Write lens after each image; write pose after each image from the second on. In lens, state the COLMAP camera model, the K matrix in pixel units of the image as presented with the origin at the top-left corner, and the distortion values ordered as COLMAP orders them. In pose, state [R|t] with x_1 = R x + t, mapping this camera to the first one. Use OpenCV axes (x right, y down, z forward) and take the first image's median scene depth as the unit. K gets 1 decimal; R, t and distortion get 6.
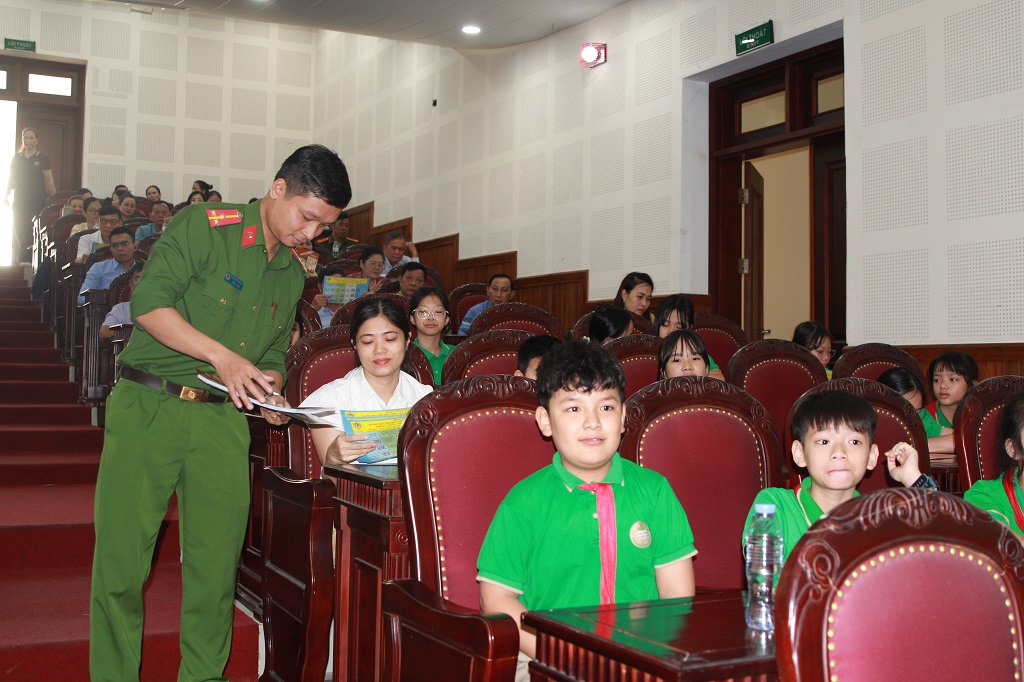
lens RADIAL K [[1148.0, 0, 512.1], [0, 1148.0, 341.5], [0, 0, 1]] dist [-0.008539, 0.000000]
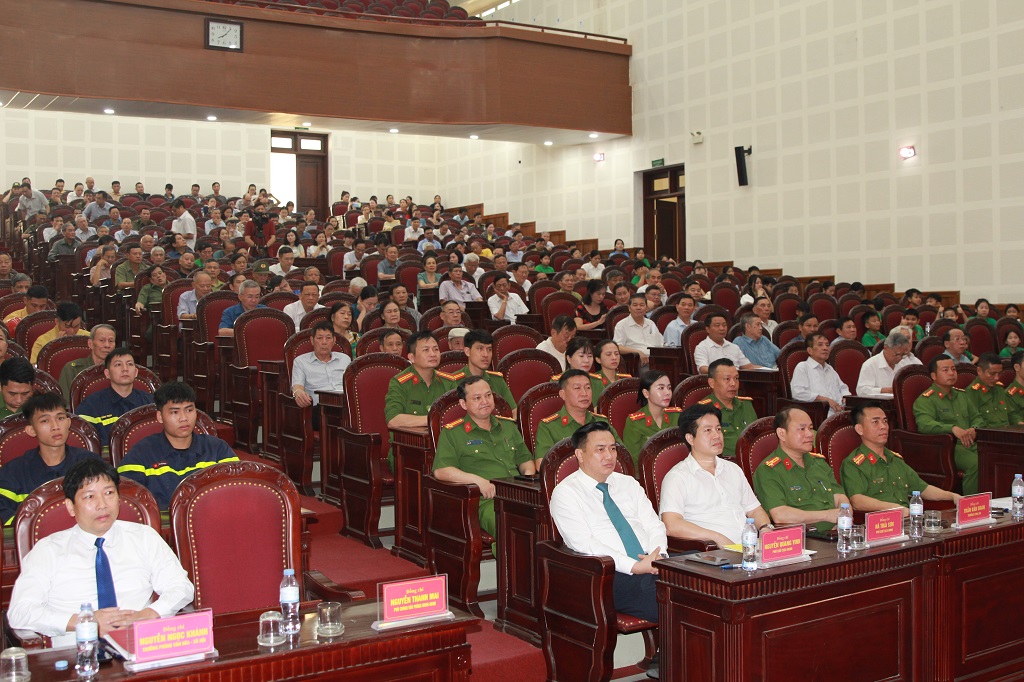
lens RADIAL K [[1148.0, 0, 512.3], [0, 1148.0, 341.0], [0, 0, 1]] dist [-0.008539, 0.000000]
pose [[0.997962, -0.024835, 0.058784, -0.271011], [0.021829, 0.998448, 0.051240, 0.031107], [-0.059965, -0.049852, 0.996955, -1.517752]]
